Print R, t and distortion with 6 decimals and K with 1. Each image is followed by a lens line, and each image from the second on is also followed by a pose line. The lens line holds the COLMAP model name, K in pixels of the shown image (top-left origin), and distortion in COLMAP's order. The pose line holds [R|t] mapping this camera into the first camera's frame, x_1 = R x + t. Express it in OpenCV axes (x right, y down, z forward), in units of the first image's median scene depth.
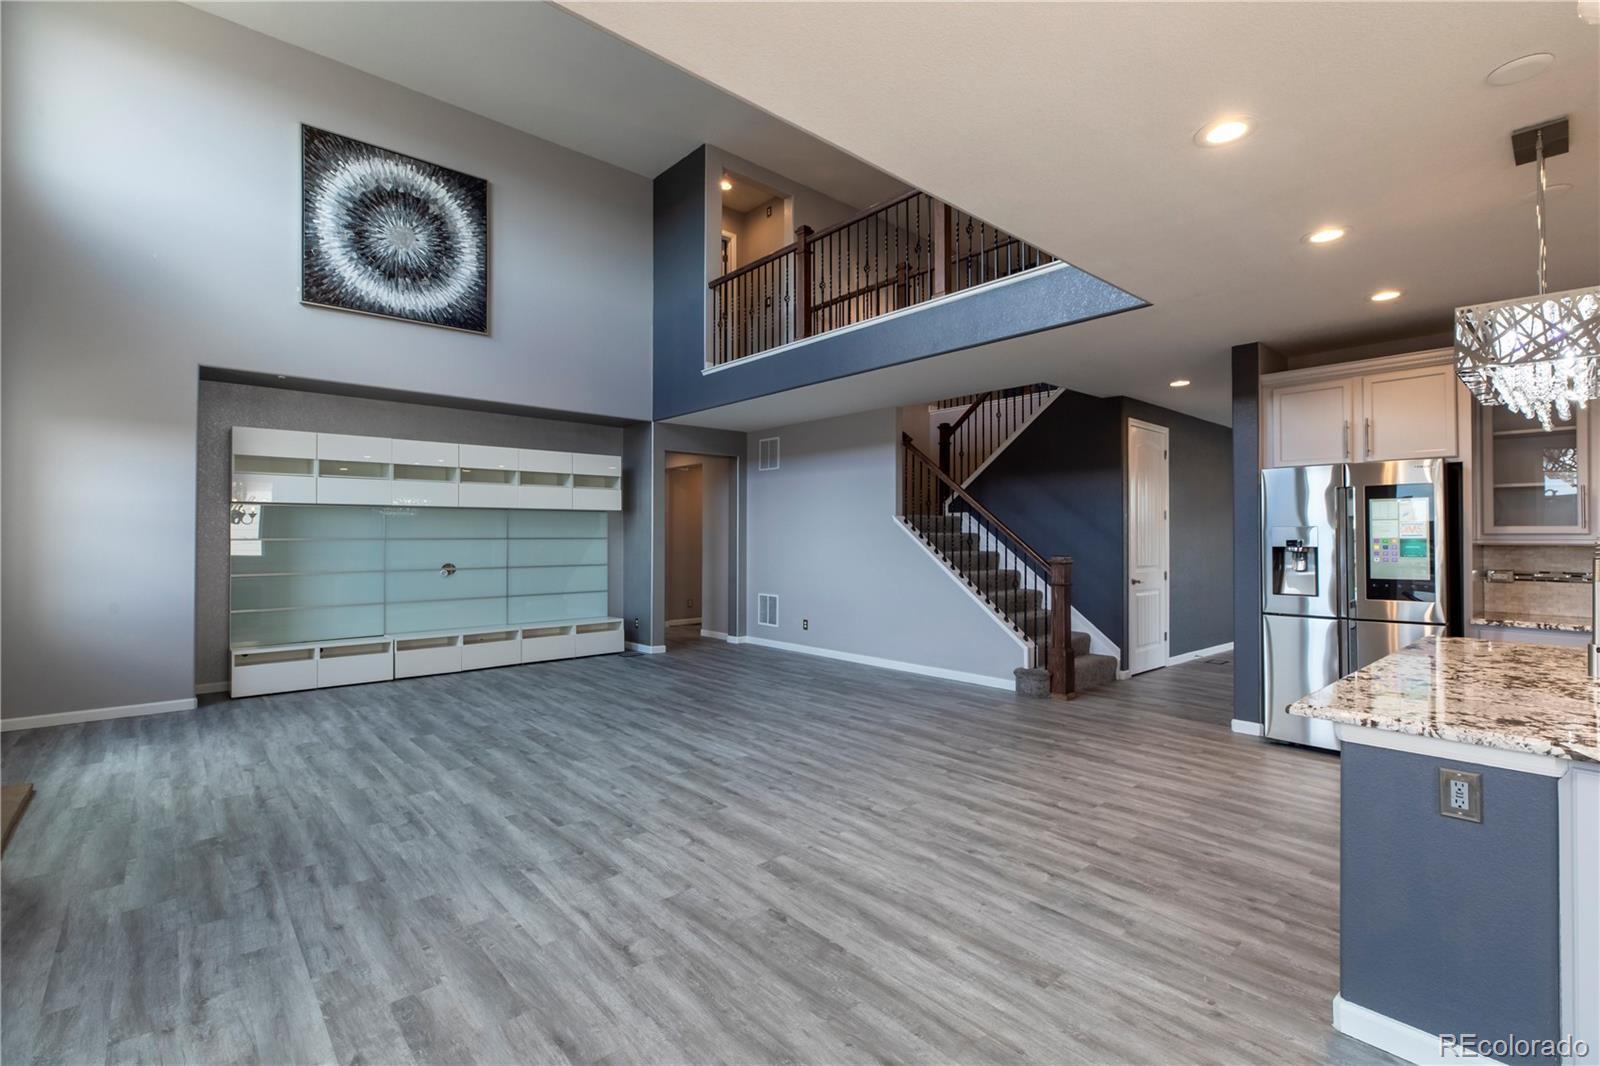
lens RADIAL K [[724.5, 0, 787.3], [0, 724.5, 528.4], [0, 0, 1]] dist [0.003070, 0.001065]
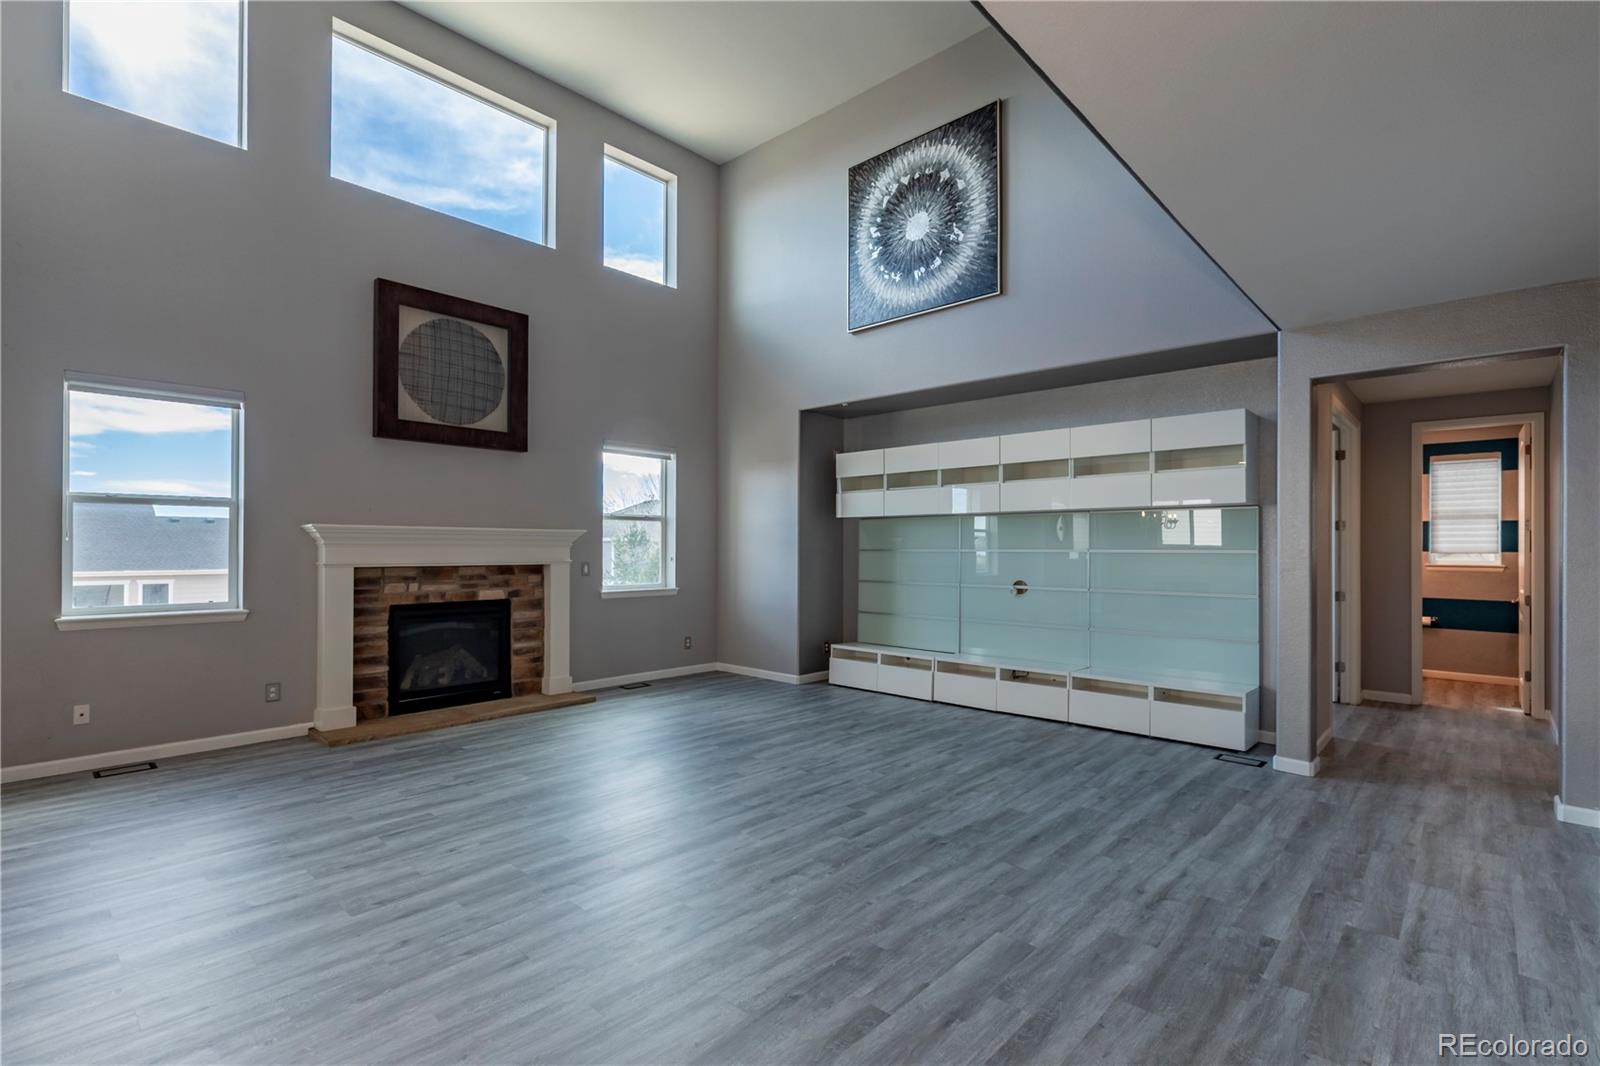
lens RADIAL K [[724.5, 0, 802.5], [0, 724.5, 557.0], [0, 0, 1]] dist [0.003070, 0.001065]
pose [[0.122614, 0.012955, -0.992370, 0.616196], [0.009523, 0.999853, 0.014230, 0.011923], [0.992409, -0.011195, 0.122473, 1.202904]]
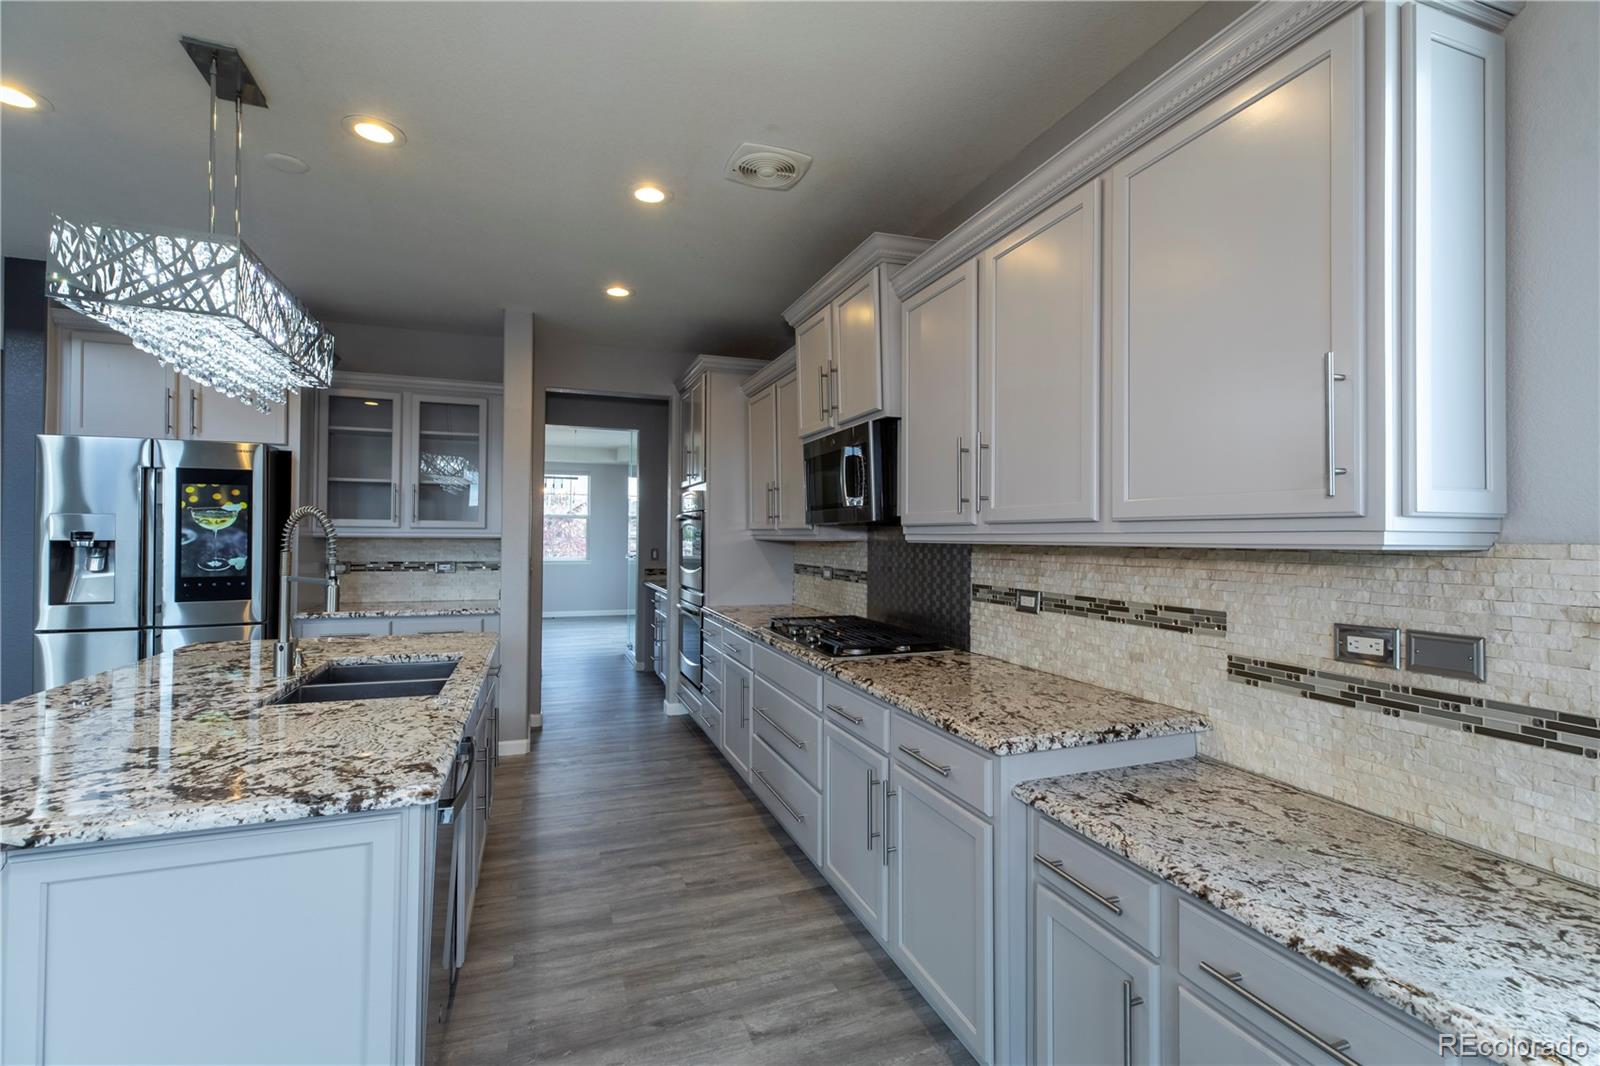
lens RADIAL K [[724.5, 0, 809.7], [0, 724.5, 528.7], [0, 0, 1]] dist [0.003070, 0.001065]
pose [[0.351851, 0.009992, 0.936003, 0.273340], [-0.021191, 0.999772, -0.002707, -0.000627], [-0.935816, -0.018883, 0.351983, 0.021573]]
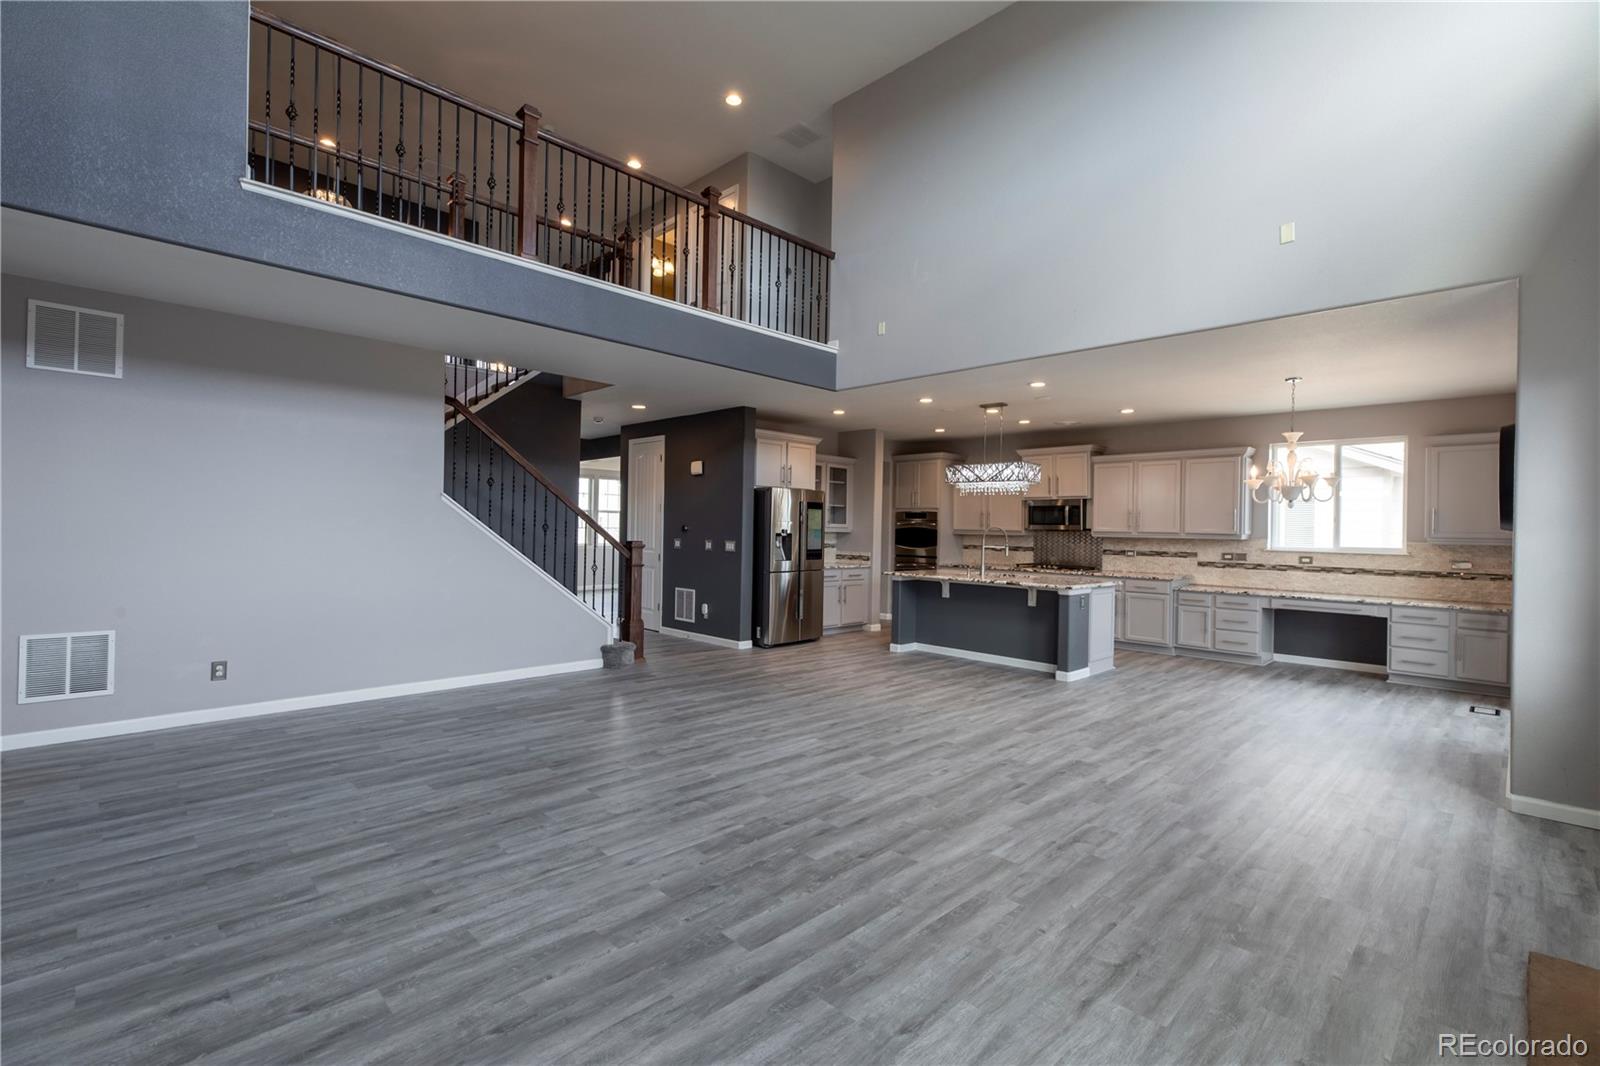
lens RADIAL K [[724.5, 0, 801.7], [0, 724.5, 535.6], [0, 0, 1]] dist [0.003070, 0.001065]
pose [[-0.075435, -0.013552, 0.997059, -1.186328], [-0.034398, 0.999348, 0.010981, 0.010002], [-0.996557, -0.033468, -0.075852, 1.201933]]
